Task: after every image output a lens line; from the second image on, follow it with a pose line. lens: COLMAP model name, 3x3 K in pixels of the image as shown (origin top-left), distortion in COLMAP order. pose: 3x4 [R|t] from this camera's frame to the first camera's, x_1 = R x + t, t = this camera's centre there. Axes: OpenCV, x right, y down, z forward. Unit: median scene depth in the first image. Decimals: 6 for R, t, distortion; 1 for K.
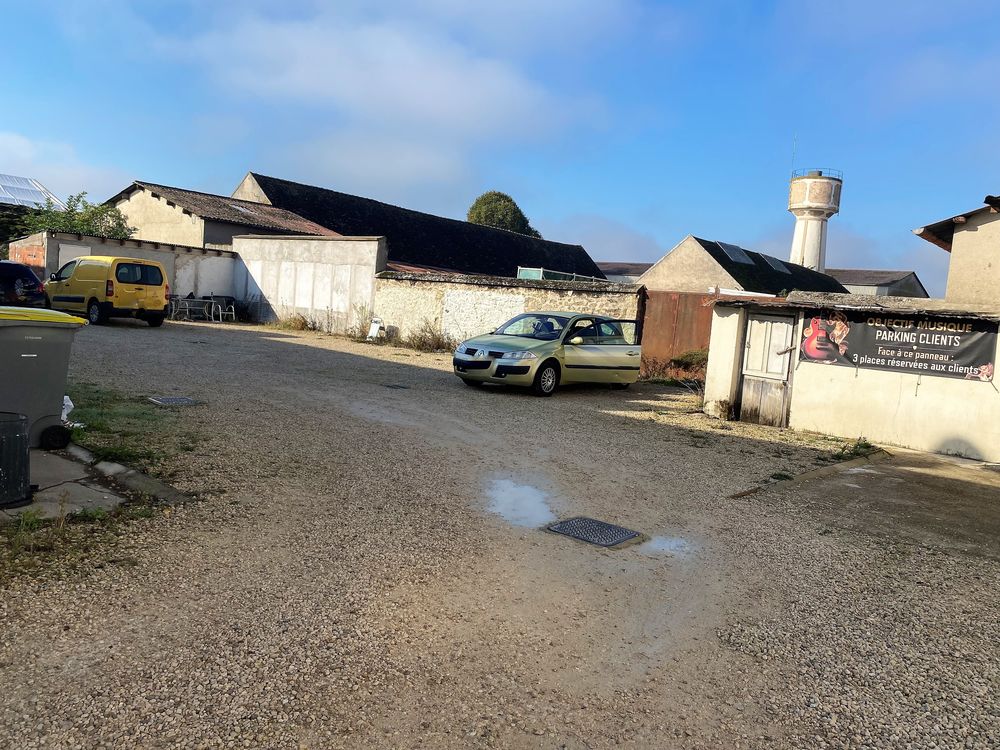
lens RADIAL K [[762.4, 0, 500.5], [0, 762.4, 374.1], [0, 0, 1]] dist [-0.002789, -0.001012]
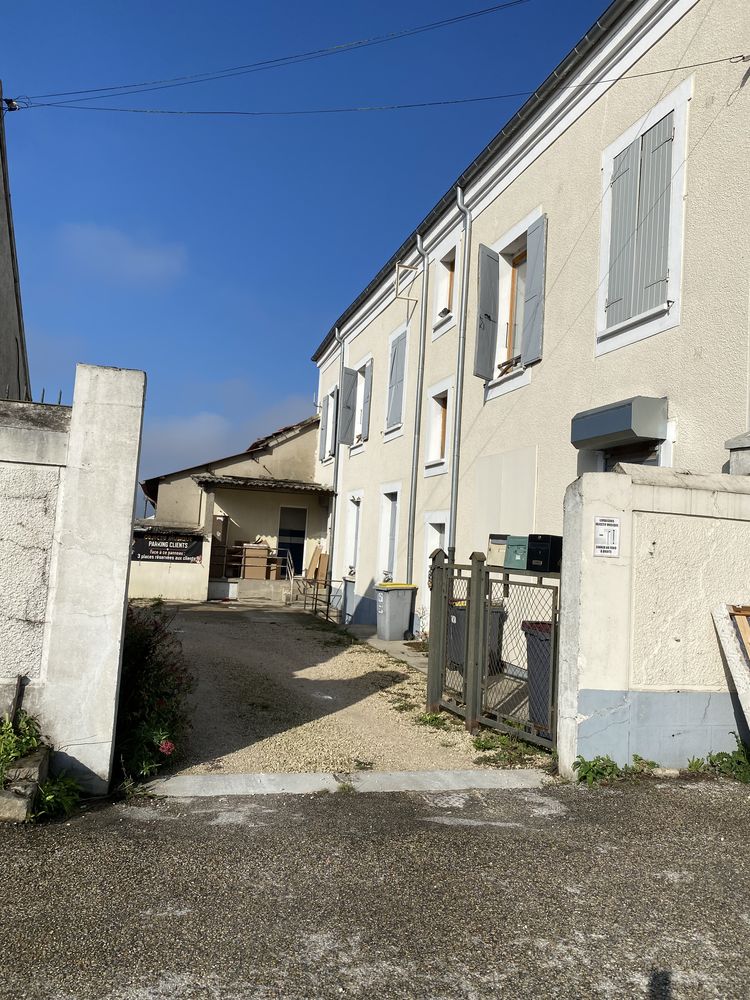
lens RADIAL K [[762.4, 0, 375.4], [0, 762.4, 500.3], [0, 0, 1]] dist [-0.002789, -0.001012]
pose [[0.541809, -0.005156, 0.840486, -0.855660], [0.061746, 0.997523, -0.033684, -0.062033], [-0.838230, 0.070147, 0.540786, -0.565569]]
